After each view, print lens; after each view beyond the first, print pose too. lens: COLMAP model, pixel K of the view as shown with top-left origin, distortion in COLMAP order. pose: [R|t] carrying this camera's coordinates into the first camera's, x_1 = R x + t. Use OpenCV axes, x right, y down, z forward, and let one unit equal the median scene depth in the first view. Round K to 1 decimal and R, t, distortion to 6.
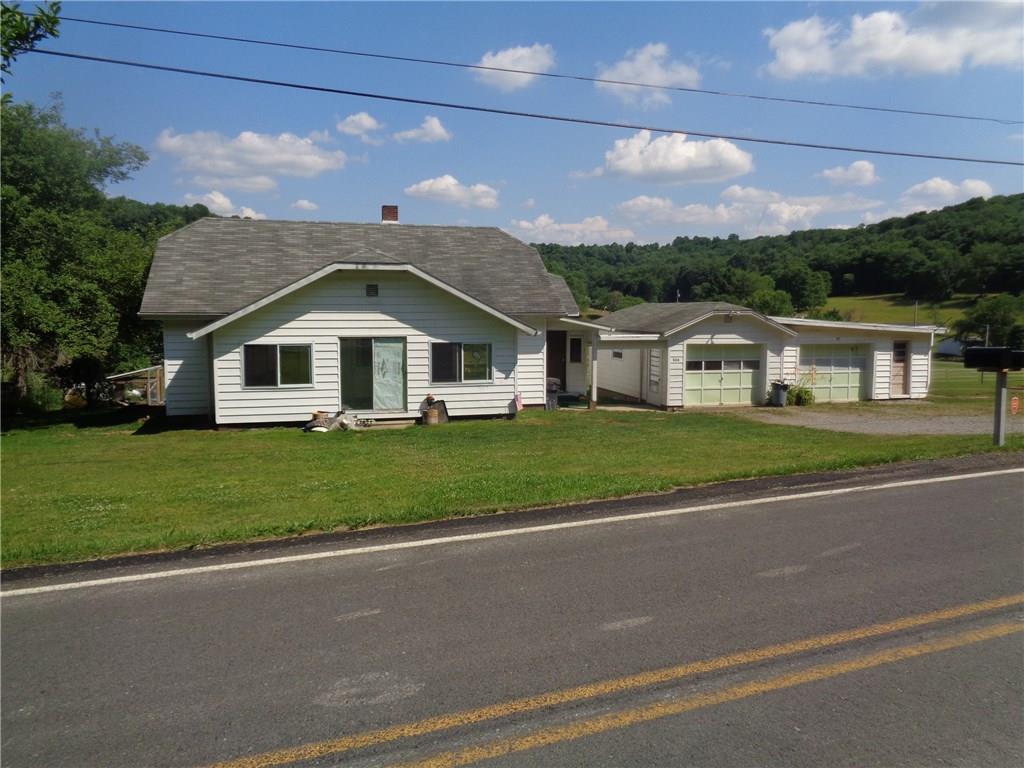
lens RADIAL K [[767.7, 0, 515.6], [0, 767.7, 384.7], [0, 0, 1]] dist [-0.005223, 0.000744]
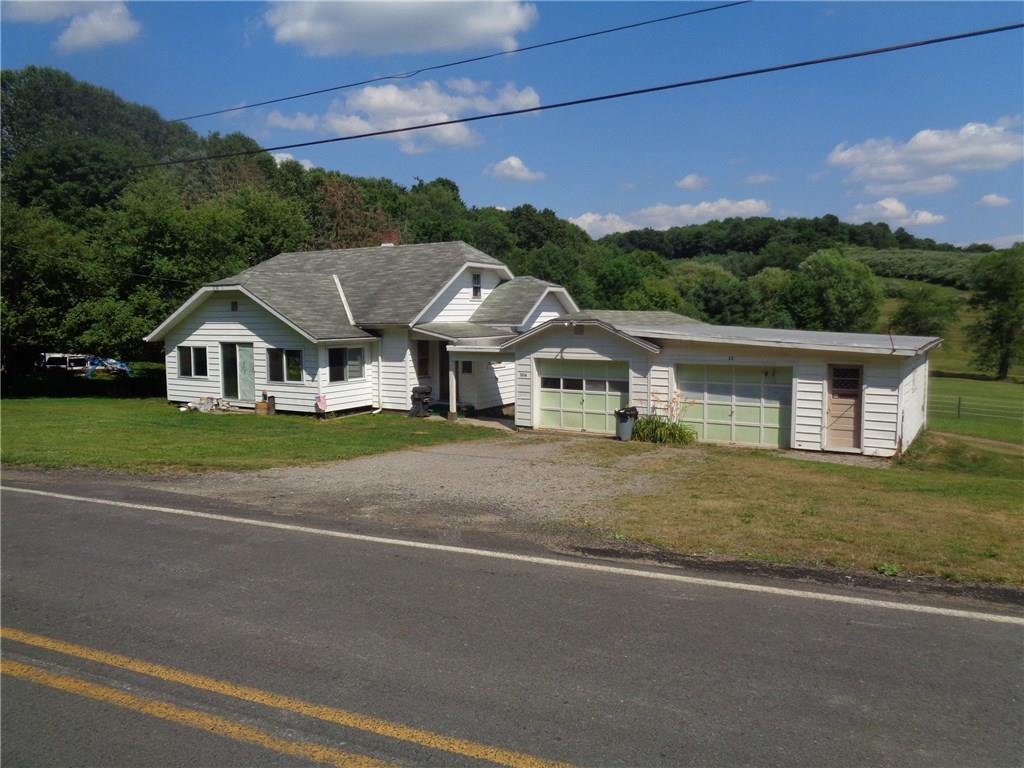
lens RADIAL K [[767.7, 0, 515.6], [0, 767.7, 384.7], [0, 0, 1]] dist [-0.005223, 0.000744]
pose [[0.679311, 0.057041, -0.731631, 0.852183], [-0.066919, 0.997636, 0.015646, -0.034029], [0.730793, 0.038331, 0.681522, 0.372909]]
